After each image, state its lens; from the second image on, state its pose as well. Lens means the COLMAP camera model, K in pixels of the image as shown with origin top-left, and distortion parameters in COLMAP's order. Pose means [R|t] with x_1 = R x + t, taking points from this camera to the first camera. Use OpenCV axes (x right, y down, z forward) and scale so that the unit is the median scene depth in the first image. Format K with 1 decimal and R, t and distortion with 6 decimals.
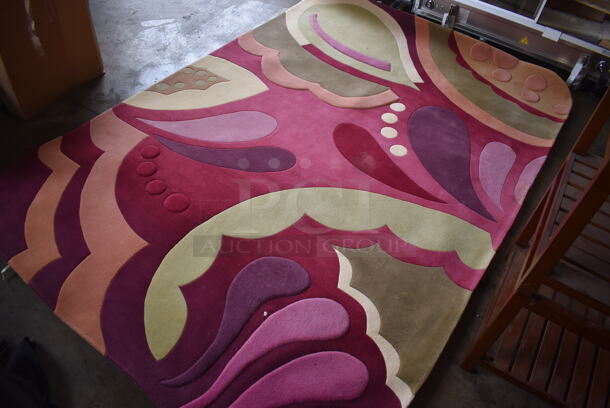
lens RADIAL K [[473.0, 0, 305.0], [0, 473.0, 204.0], [0, 0, 1]] dist [-0.086086, 0.005381]
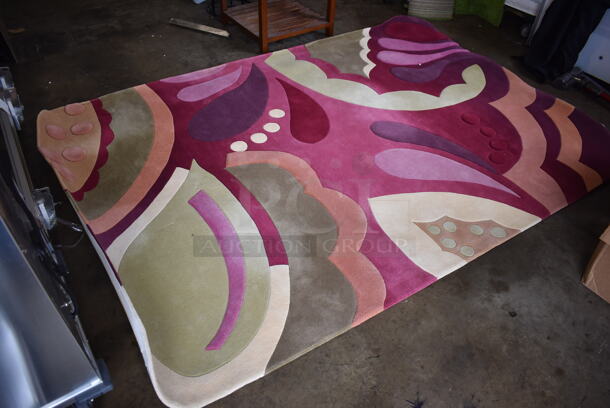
lens RADIAL K [[473.0, 0, 305.0], [0, 473.0, 204.0], [0, 0, 1]] dist [-0.086086, 0.005381]
pose [[-0.918676, -0.337722, 0.204886, -0.165887], [0.221066, -0.009714, 0.975211, -1.200207], [-0.327360, 0.941196, 0.083583, 1.094556]]
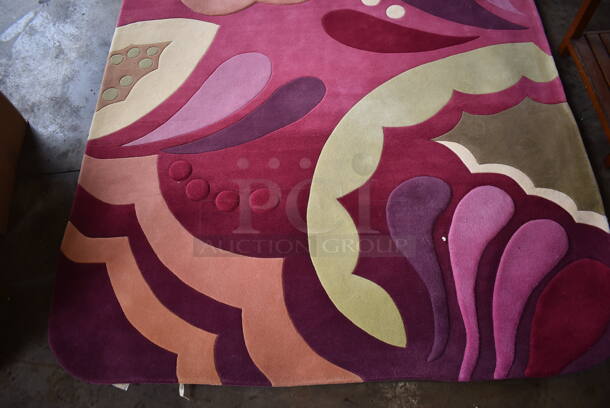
lens RADIAL K [[473.0, 0, 305.0], [0, 473.0, 204.0], [0, 0, 1]] dist [-0.086086, 0.005381]
pose [[0.793458, -0.589287, 0.152202, -0.300276], [0.522929, 0.788025, 0.324903, -0.206307], [-0.311399, -0.178206, 0.933420, 0.148439]]
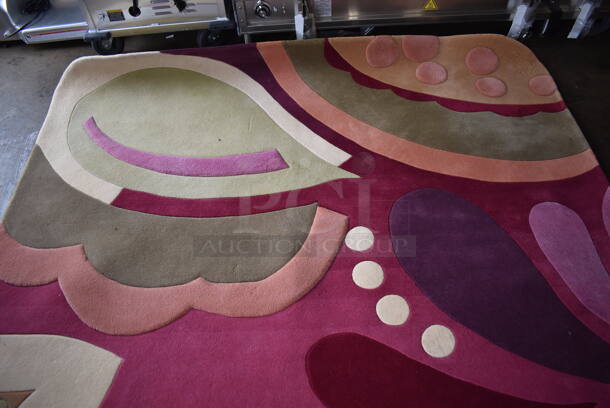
lens RADIAL K [[473.0, 0, 305.0], [0, 473.0, 204.0], [0, 0, 1]] dist [-0.086086, 0.005381]
pose [[0.793436, -0.539950, 0.280914, 0.022528], [0.512559, 0.841648, 0.170036, -0.401163], [-0.328241, 0.009072, 0.944550, 0.574377]]
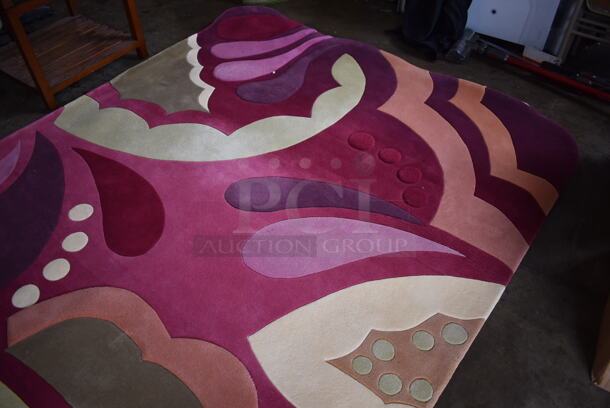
lens RADIAL K [[473.0, 0, 305.0], [0, 473.0, 204.0], [0, 0, 1]] dist [-0.086086, 0.005381]
pose [[-0.997282, -0.073617, -0.003029, -0.141842], [0.003532, -0.088821, 0.996041, -0.824687], [-0.073594, 0.993323, 0.088840, 0.905335]]
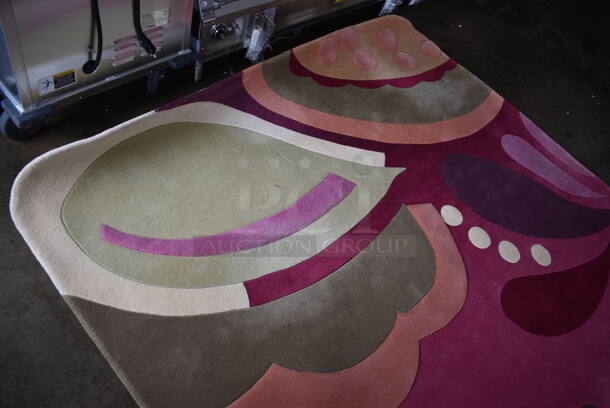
lens RADIAL K [[473.0, 0, 305.0], [0, 473.0, 204.0], [0, 0, 1]] dist [-0.086086, 0.005381]
pose [[0.190577, -0.798652, 0.570820, -0.210748], [0.540431, 0.570786, 0.618173, -0.792565], [-0.819521, 0.190679, 0.540395, 0.906001]]
